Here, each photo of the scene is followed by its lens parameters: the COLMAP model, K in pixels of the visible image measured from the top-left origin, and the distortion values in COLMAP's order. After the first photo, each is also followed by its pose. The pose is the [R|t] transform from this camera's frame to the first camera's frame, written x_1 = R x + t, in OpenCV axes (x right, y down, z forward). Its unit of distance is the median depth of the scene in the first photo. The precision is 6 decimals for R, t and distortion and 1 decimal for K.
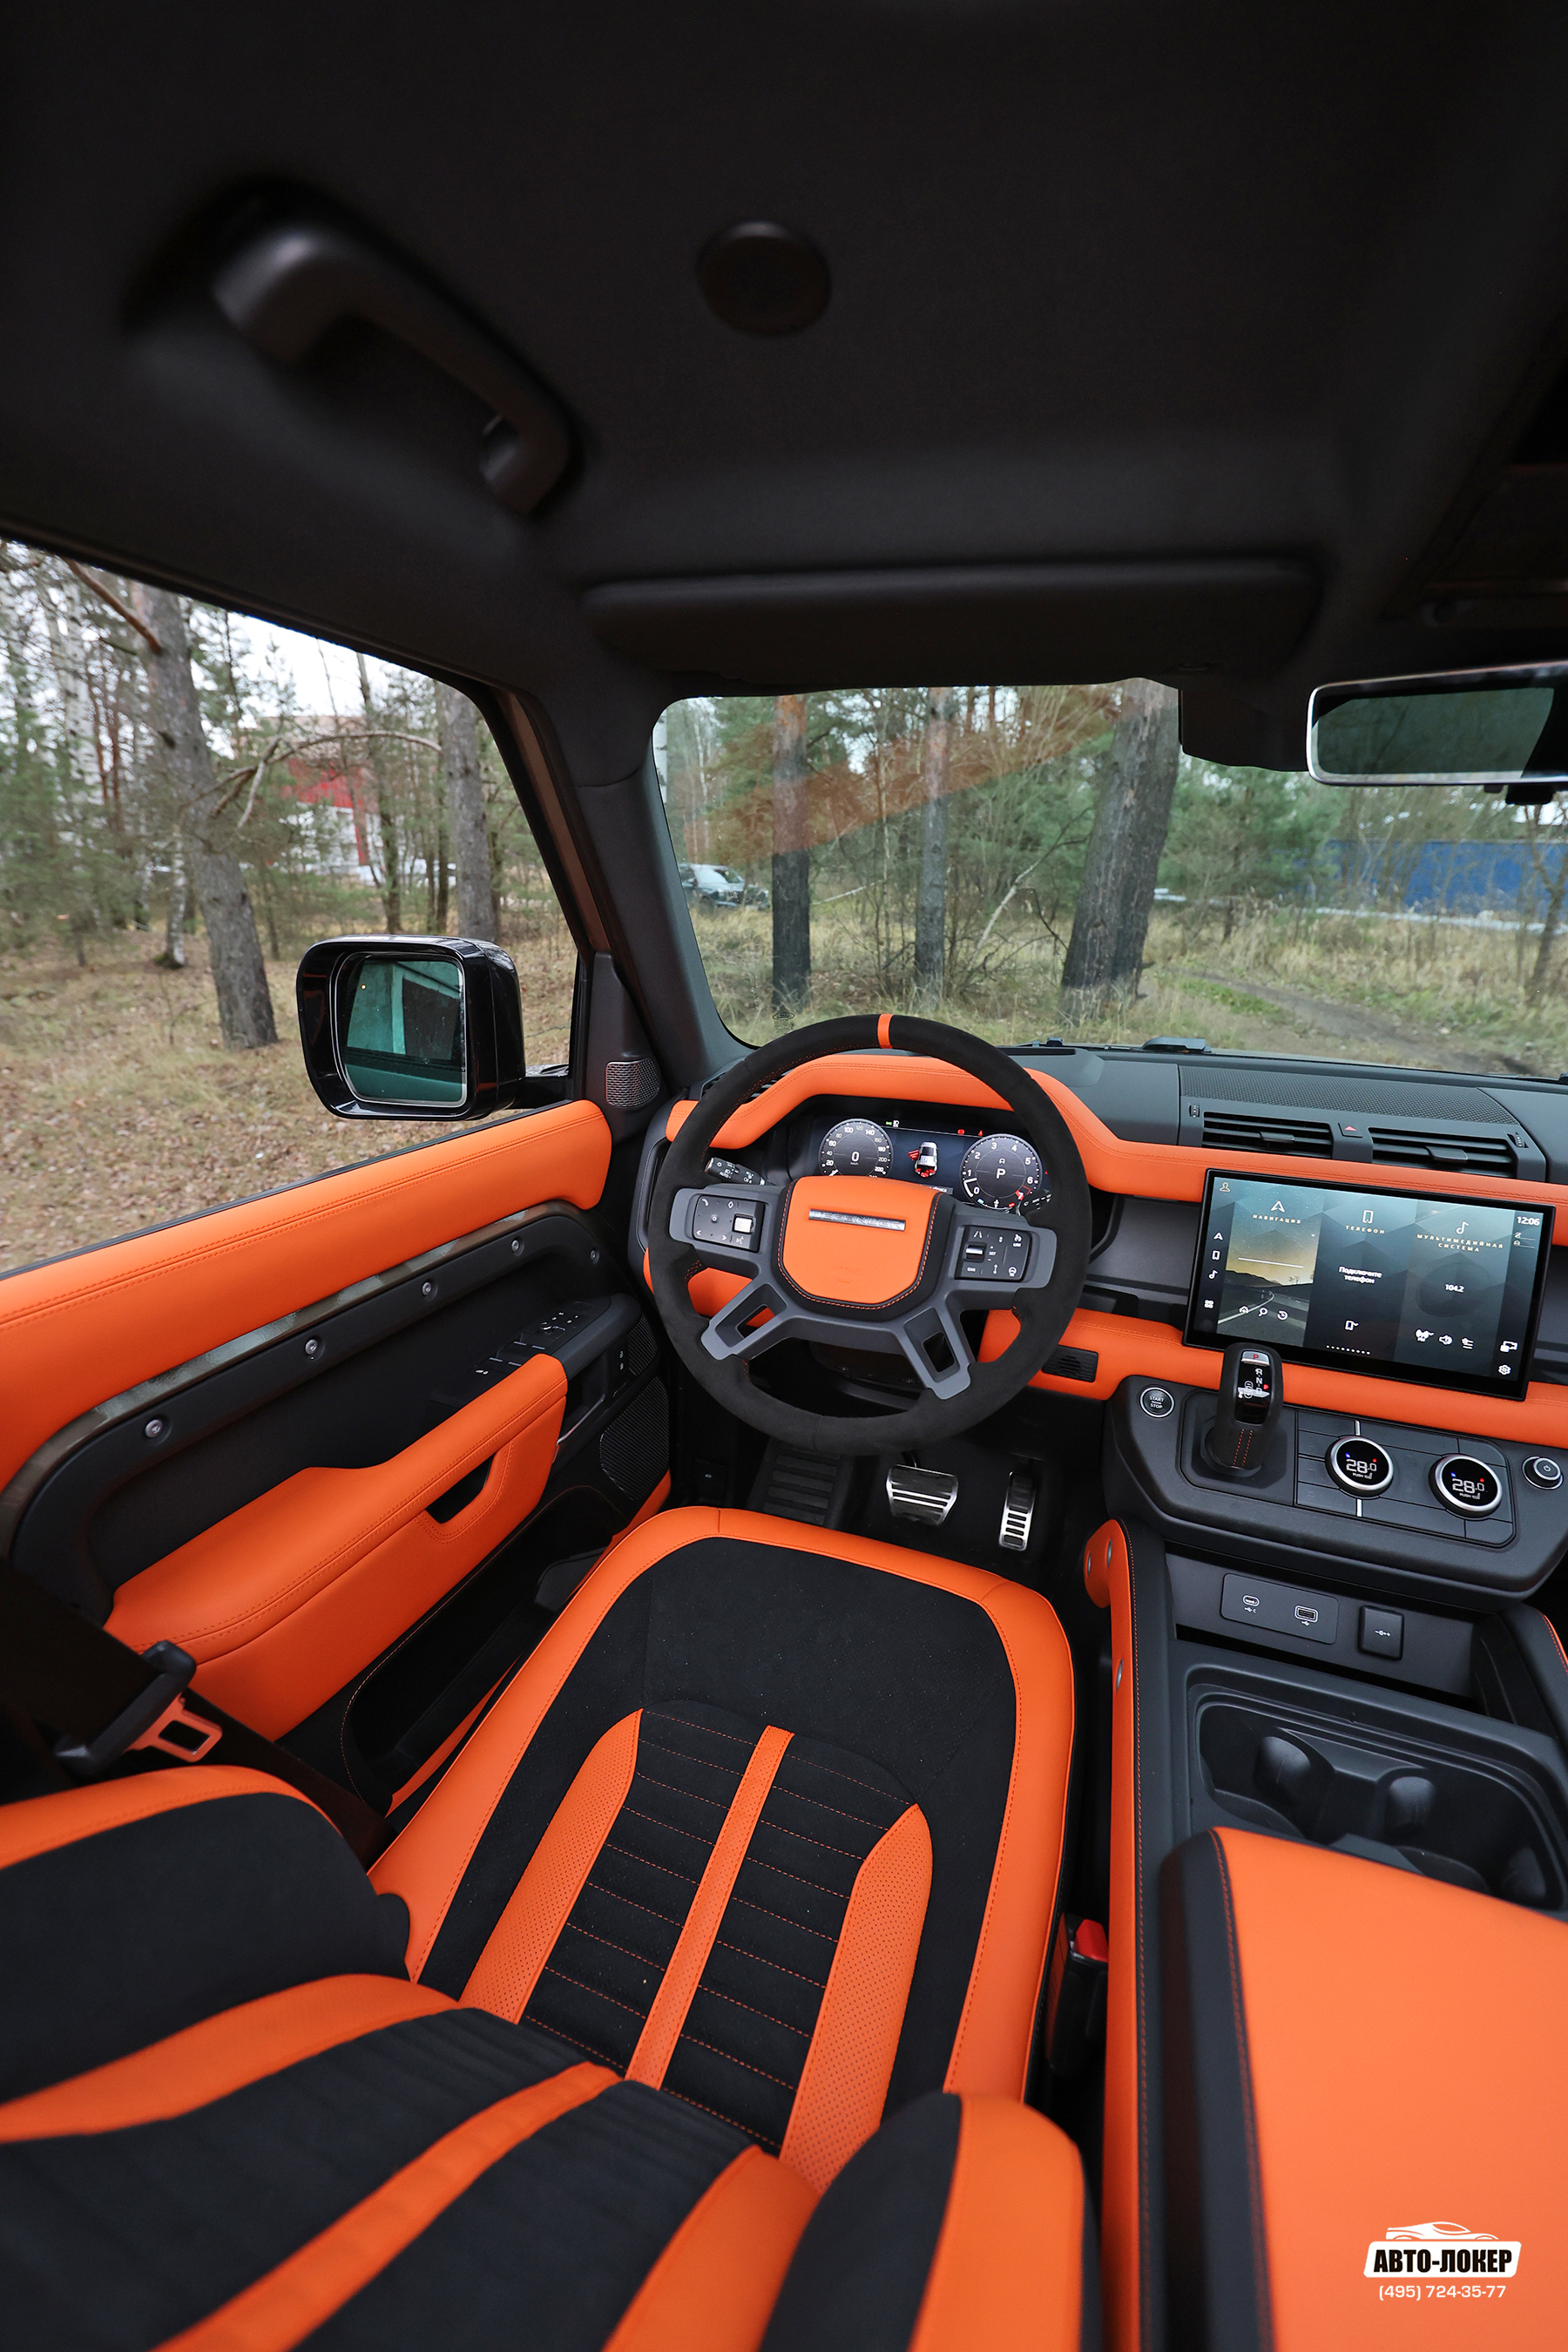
lens RADIAL K [[943.1, 0, 796.9], [0, 943.1, 1172.7], [0, 0, 1]] dist [-0.002832, -0.000254]
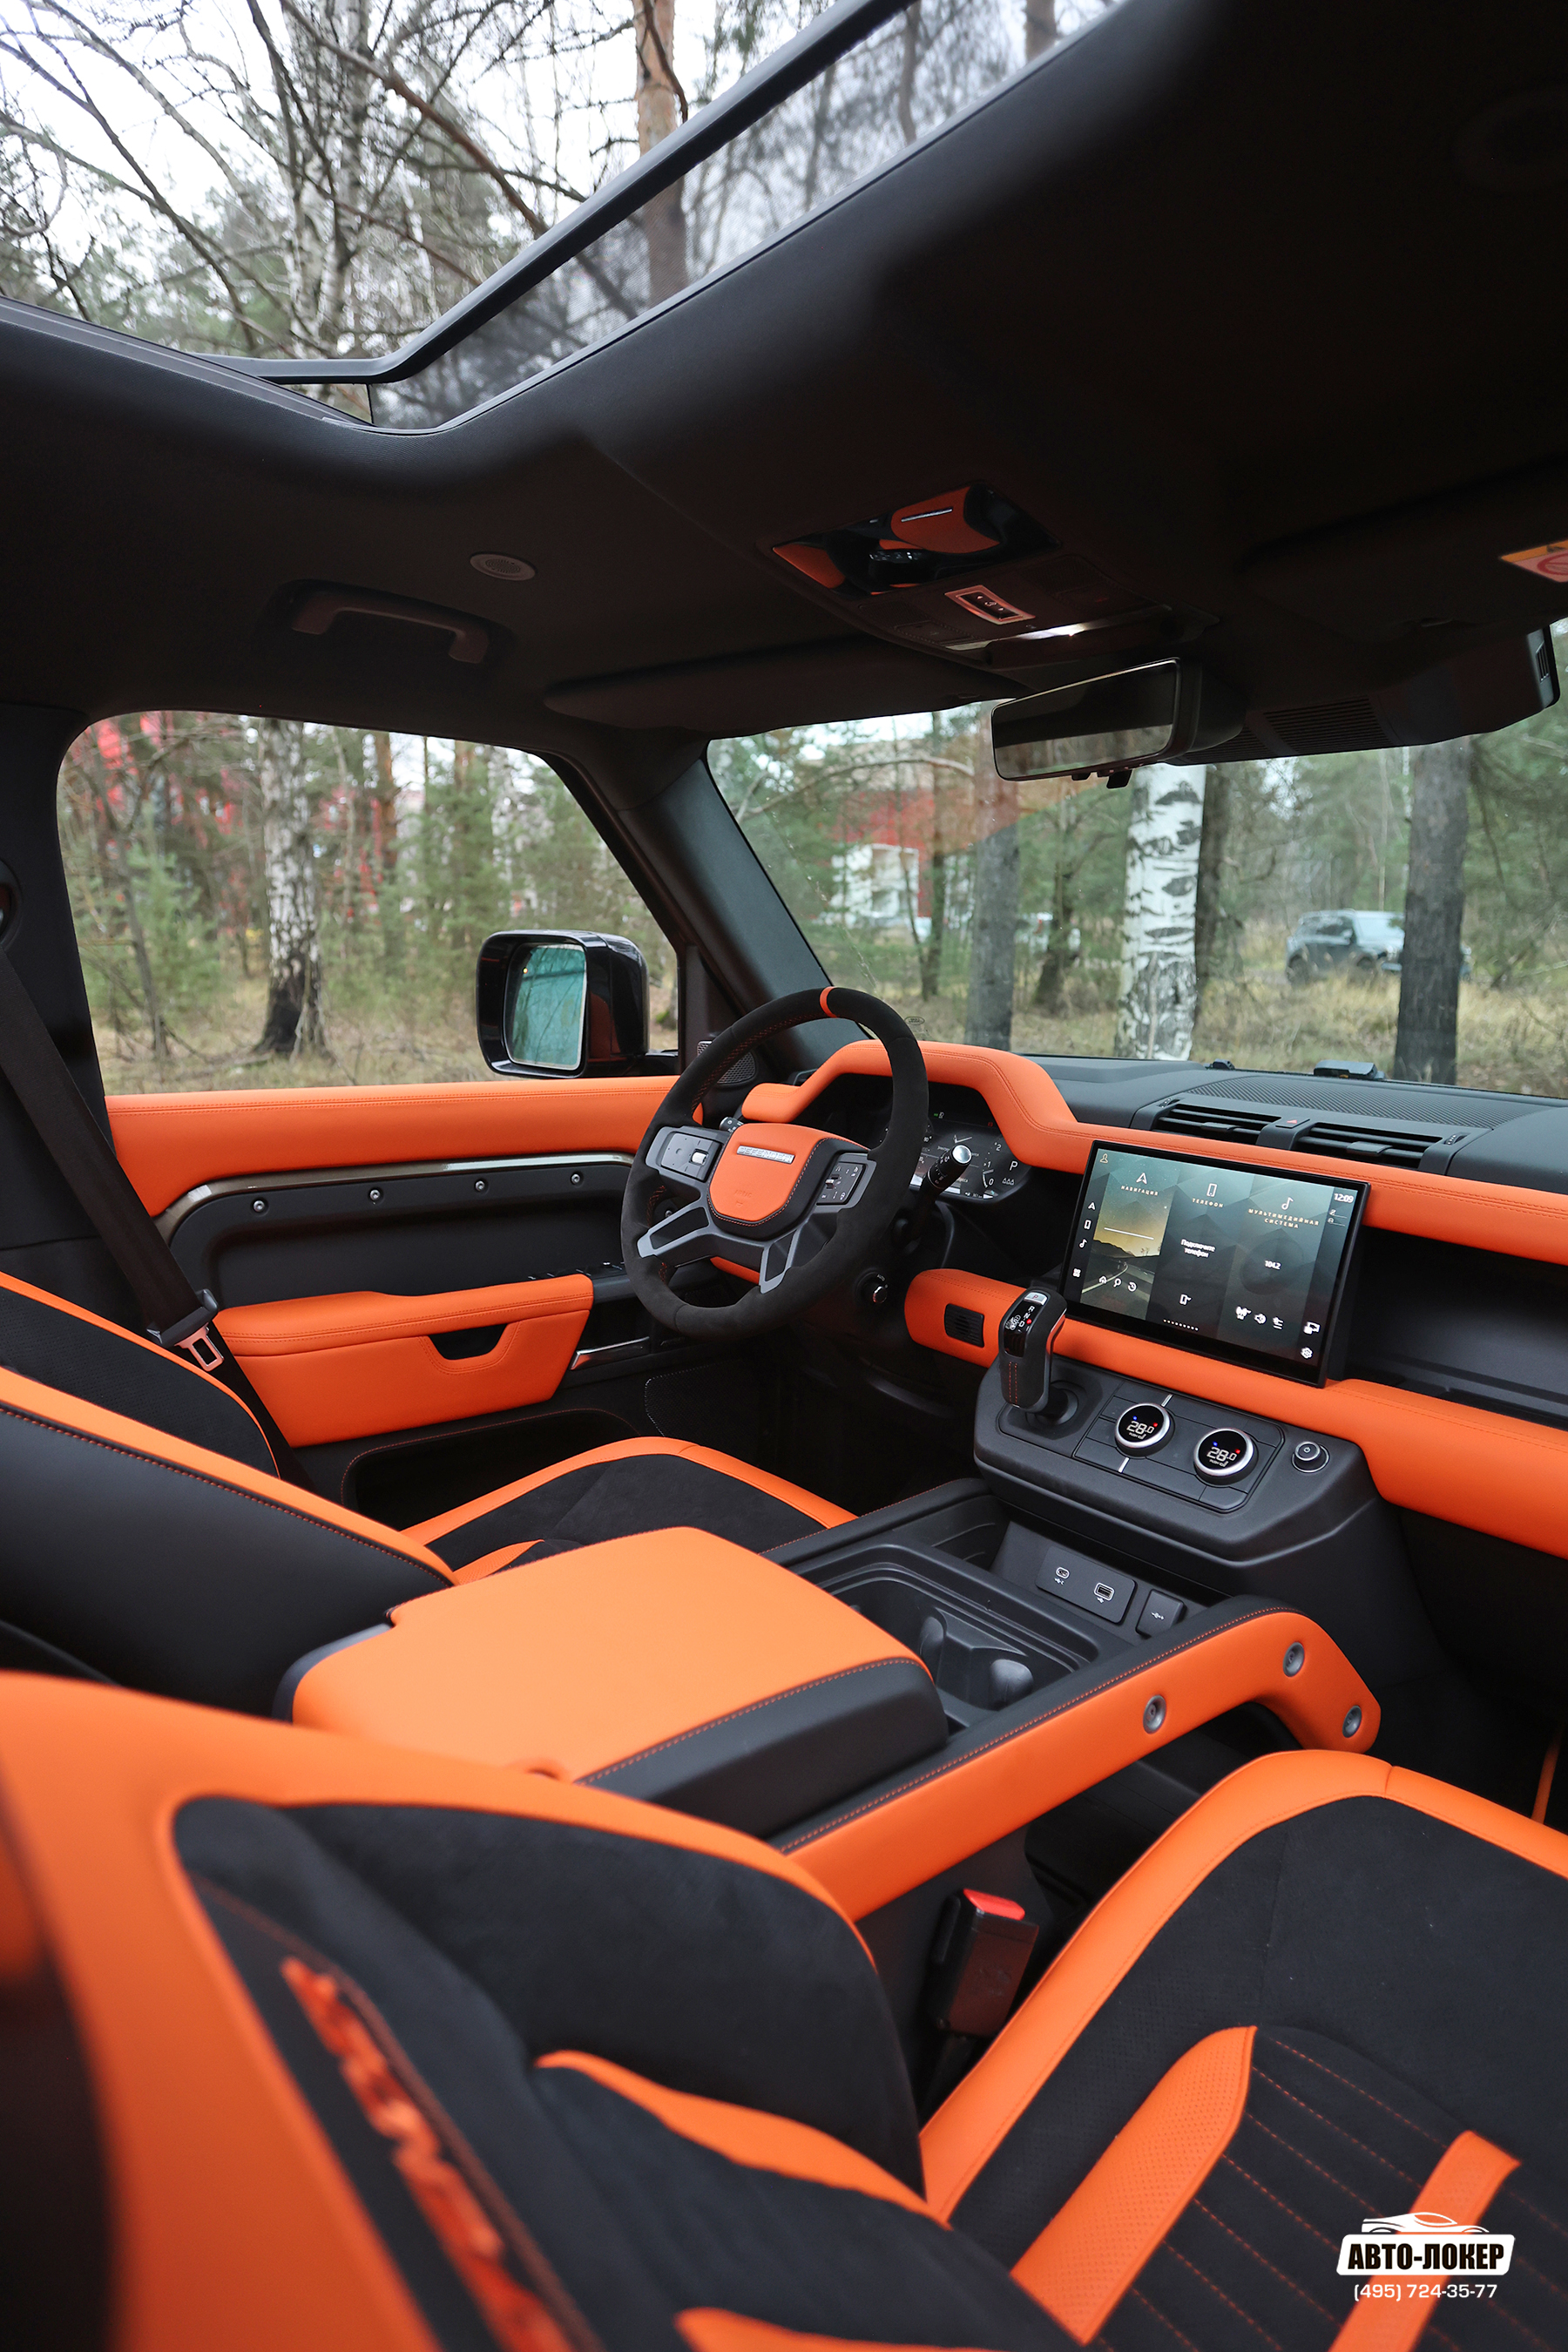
lens RADIAL K [[1377.7, 0, 783.5], [0, 1377.7, 1107.4], [0, 0, 1]] dist [-0.017134, -0.000202]
pose [[0.868955, 0.061665, -0.491035, 0.895620], [-0.147862, 0.979236, -0.138689, 0.221614], [0.472287, 0.193120, 0.860029, -0.446433]]
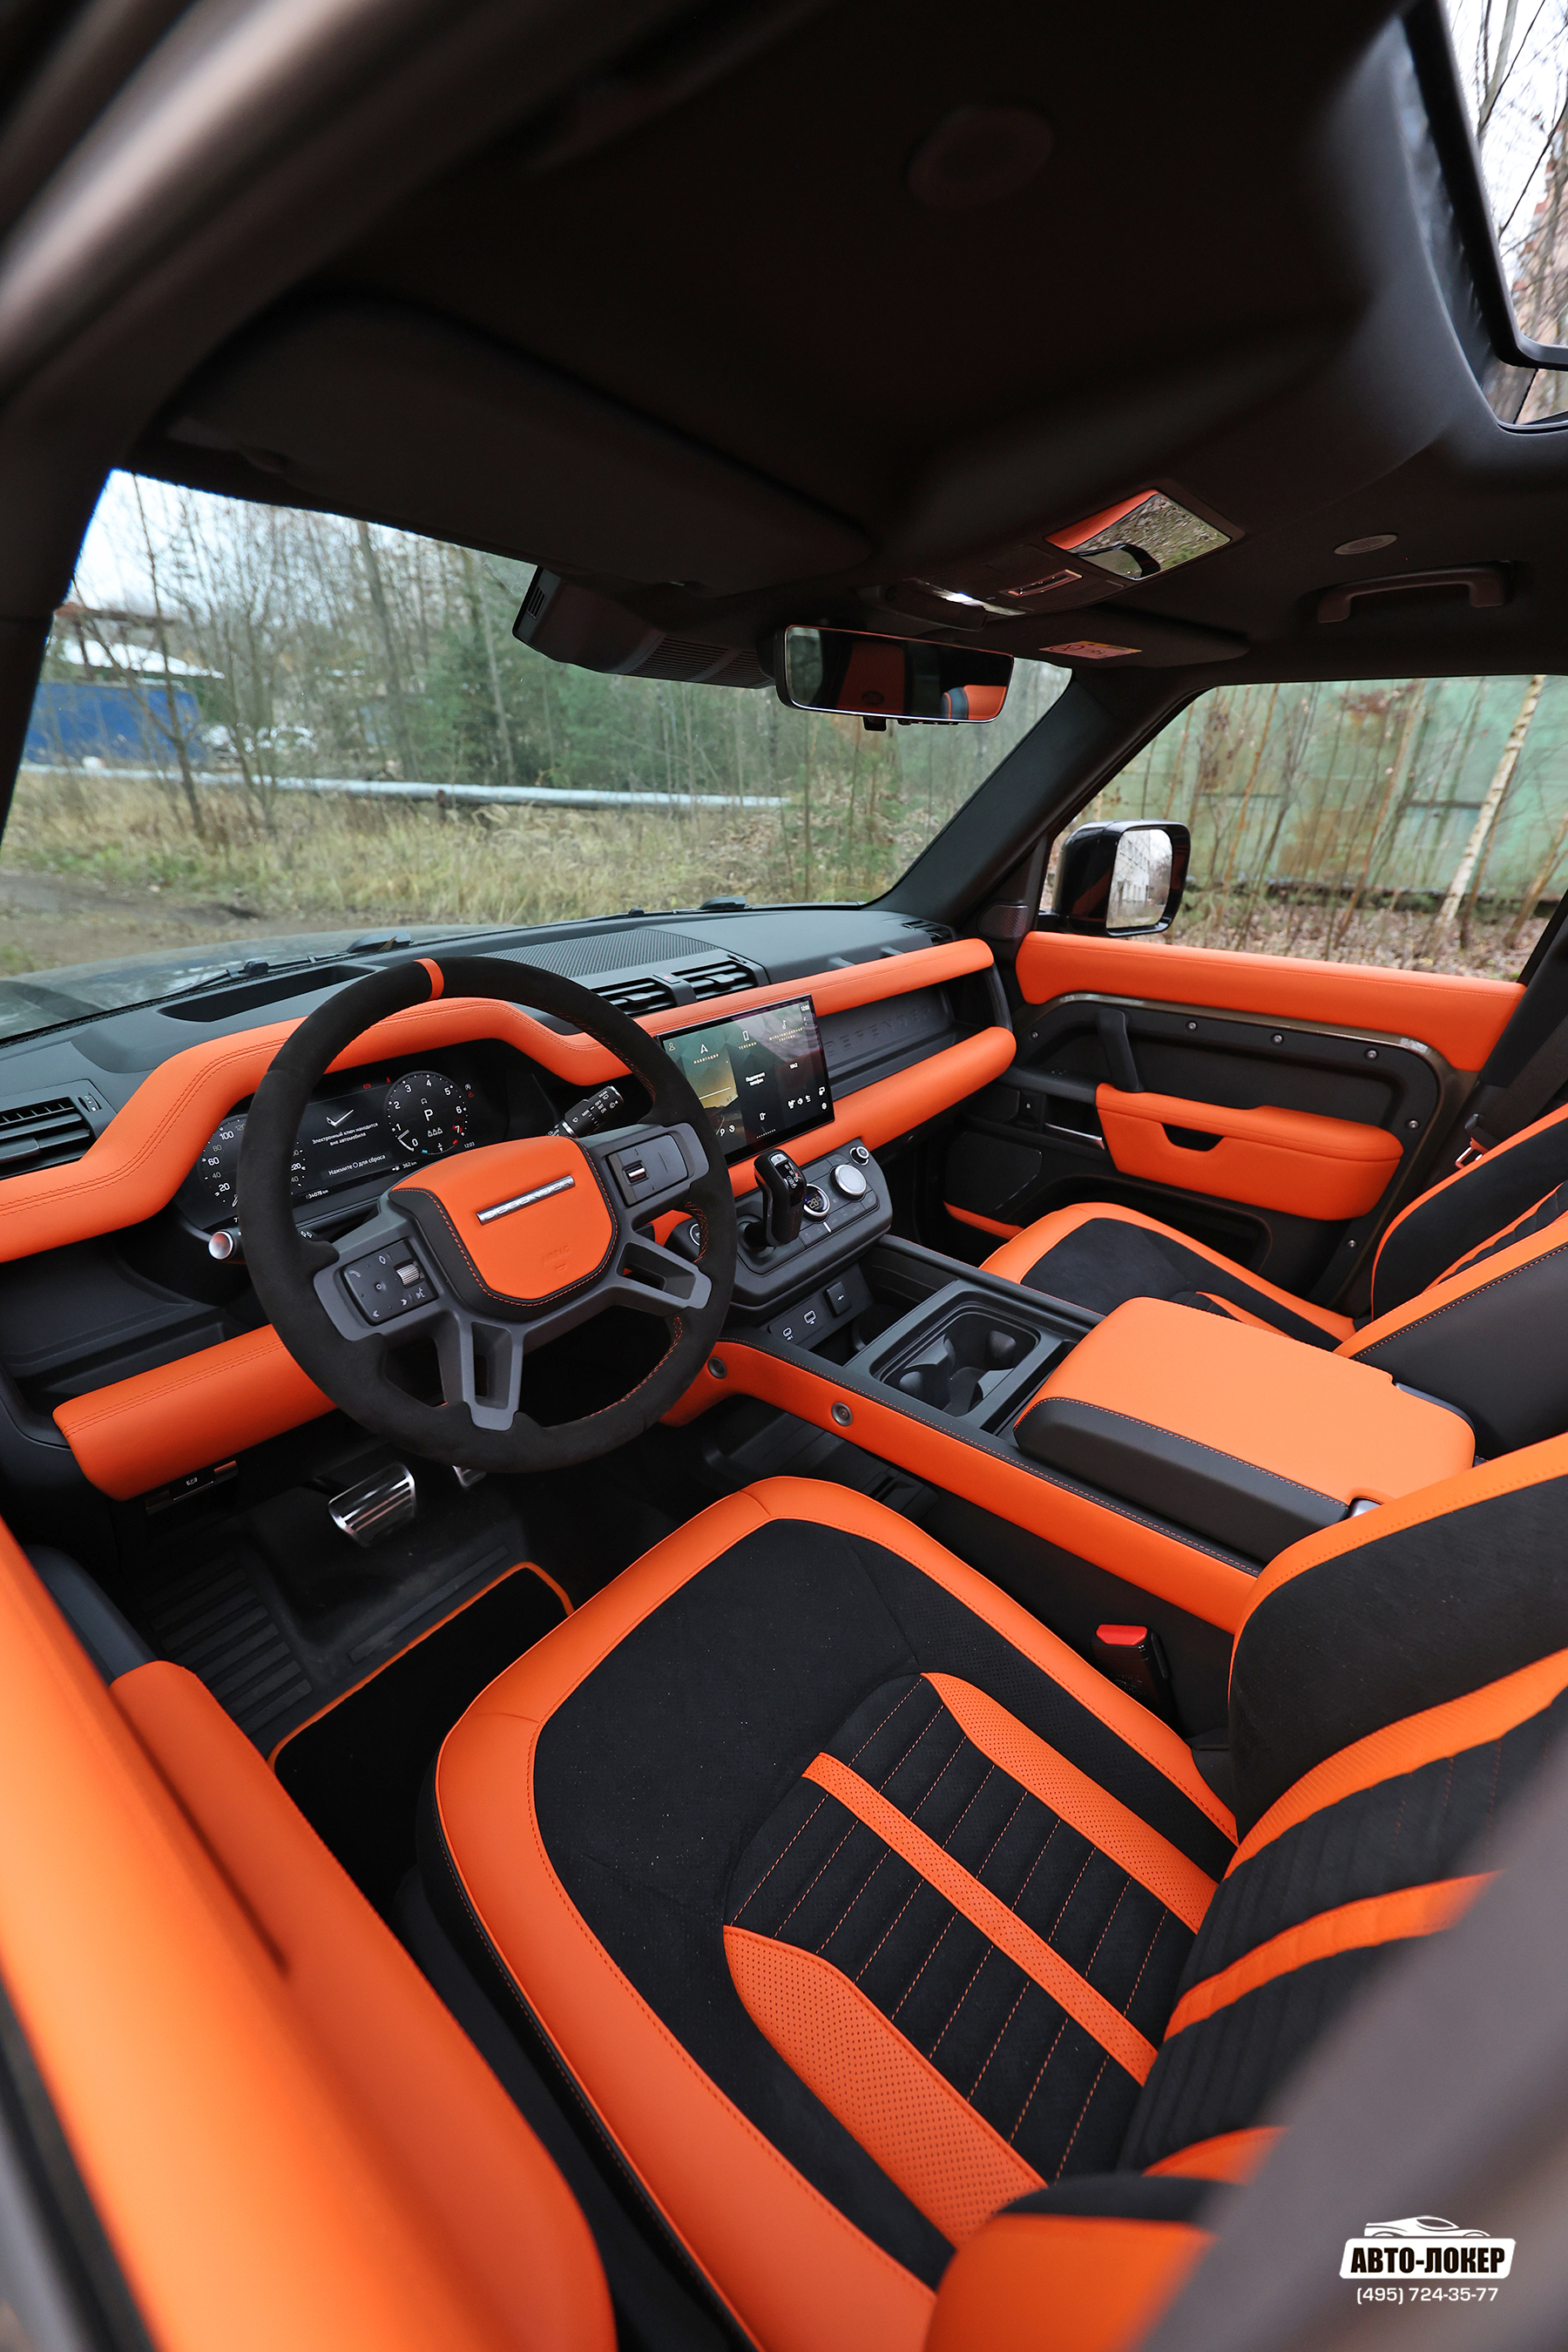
lens RADIAL K [[943.1, 0, 796.9], [0, 943.1, 1172.7], [0, 0, 1]] dist [-0.002832, -0.000254]
pose [[0.308341, -0.392731, 0.866422, -0.591557], [0.260178, 0.910889, 0.320295, -0.181662], [-0.915004, 0.126664, 0.383045, 0.437186]]
